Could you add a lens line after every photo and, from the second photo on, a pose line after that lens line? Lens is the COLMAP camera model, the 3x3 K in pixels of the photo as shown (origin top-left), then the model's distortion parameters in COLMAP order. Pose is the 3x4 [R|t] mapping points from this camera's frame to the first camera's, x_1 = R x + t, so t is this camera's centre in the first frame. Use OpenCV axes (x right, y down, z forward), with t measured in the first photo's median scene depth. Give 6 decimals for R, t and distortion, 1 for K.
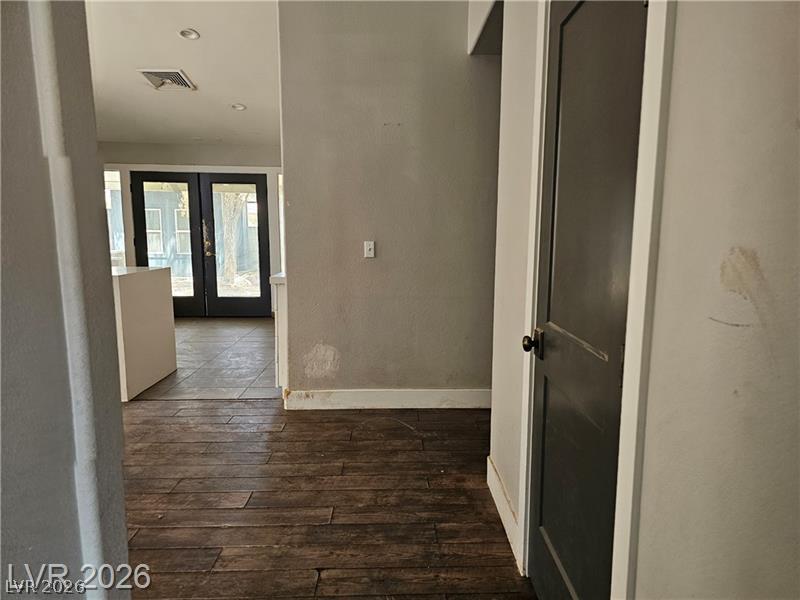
lens RADIAL K [[535.8, 0, 393.9], [0, 535.8, 299.6], [0, 0, 1]] dist [0.043883, -0.028005]
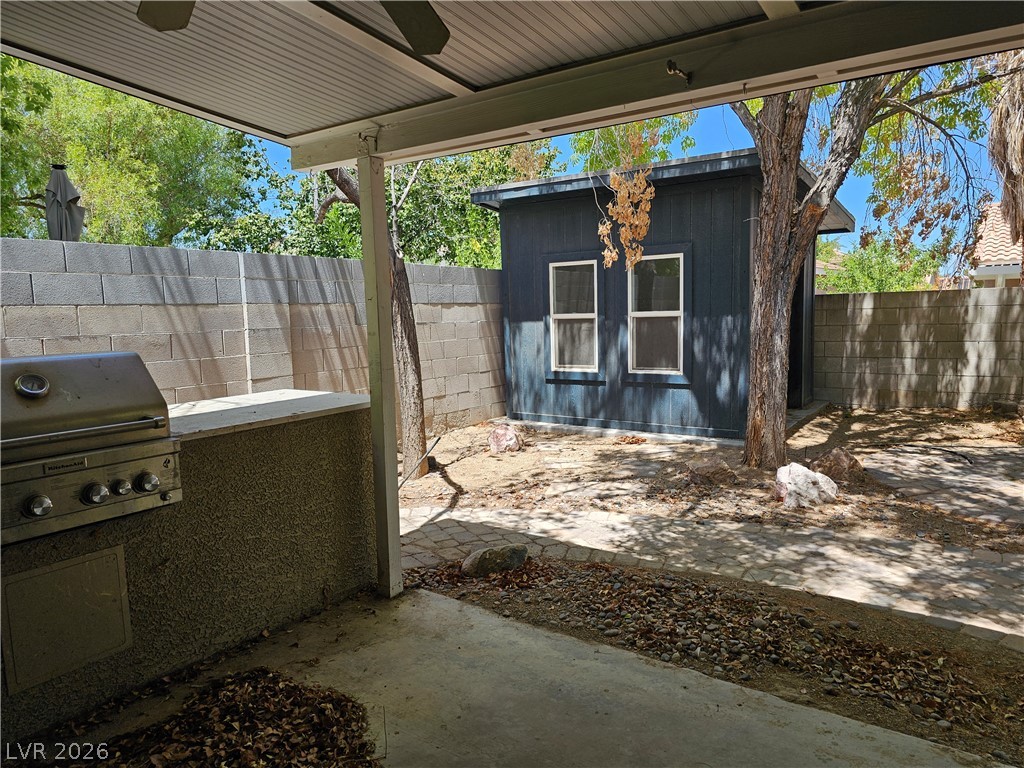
lens RADIAL K [[685.8, 0, 504.2], [0, 685.8, 383.5], [0, 0, 1]] dist [0.043883, -0.028005]
pose [[0.793878, 0.032543, -0.607205, -0.361847], [-0.046757, 0.998877, -0.007597, -0.146185], [0.606276, 0.034422, 0.794509, 1.163233]]
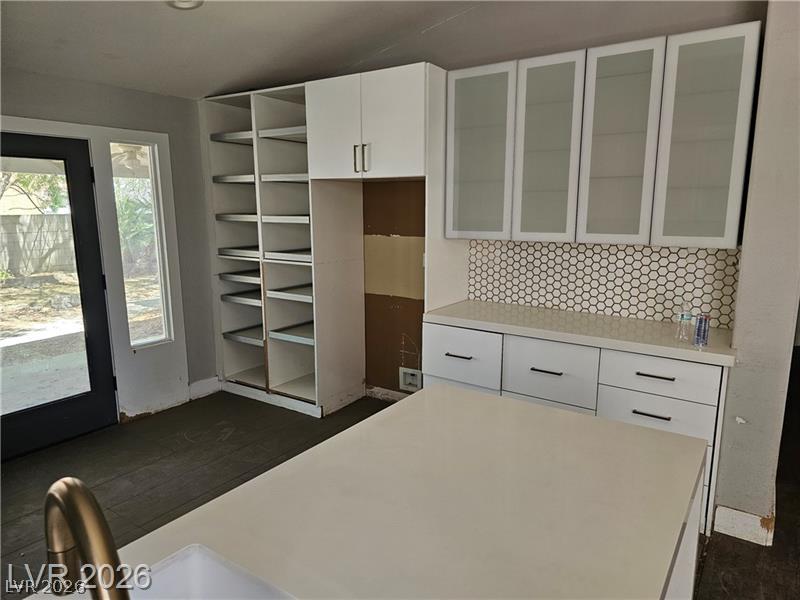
lens RADIAL K [[550.9, 0, 391.1], [0, 550.9, 300.6], [0, 0, 1]] dist [0.044100, -0.054040]
pose [[0.593906, -0.156440, 0.789178, -0.478790], [0.111850, 0.987442, 0.111569, -0.113525], [-0.796721, 0.022008, 0.603946, 0.470821]]
